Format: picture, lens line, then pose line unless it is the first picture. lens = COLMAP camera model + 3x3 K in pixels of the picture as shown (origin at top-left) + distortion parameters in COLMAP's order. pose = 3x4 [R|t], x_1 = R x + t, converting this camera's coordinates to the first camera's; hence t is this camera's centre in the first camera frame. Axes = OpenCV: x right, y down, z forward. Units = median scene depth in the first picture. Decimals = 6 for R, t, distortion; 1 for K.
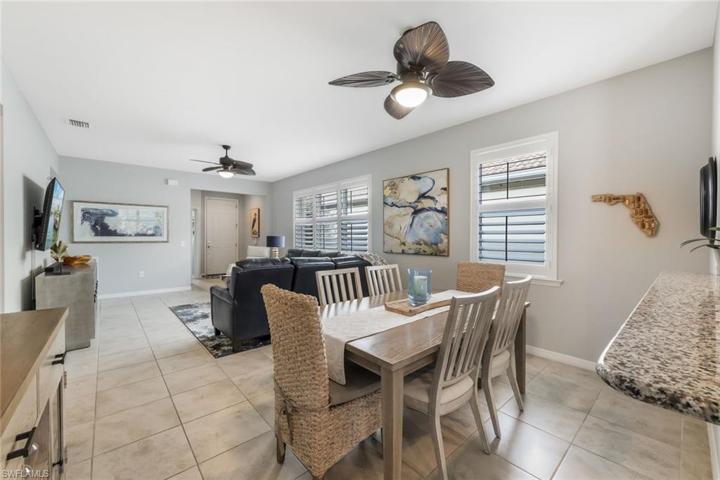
lens RADIAL K [[288.6, 0, 356.6], [0, 288.6, 238.1], [0, 0, 1]] dist [0.002211, -0.000136]
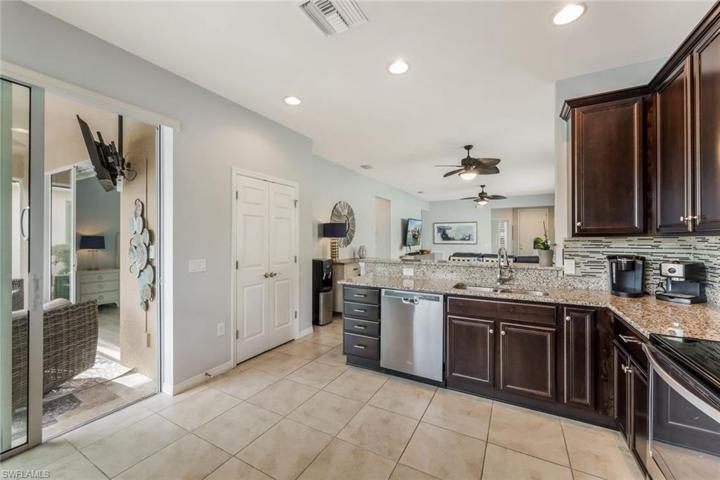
lens RADIAL K [[288.6, 0, 356.6], [0, 288.6, 238.1], [0, 0, 1]] dist [0.002211, -0.000136]
pose [[0.335002, -0.005744, -0.942200, 0.841474], [-0.006095, 0.999947, -0.008263, -0.003261], [0.942198, 0.008511, 0.334949, -0.211093]]
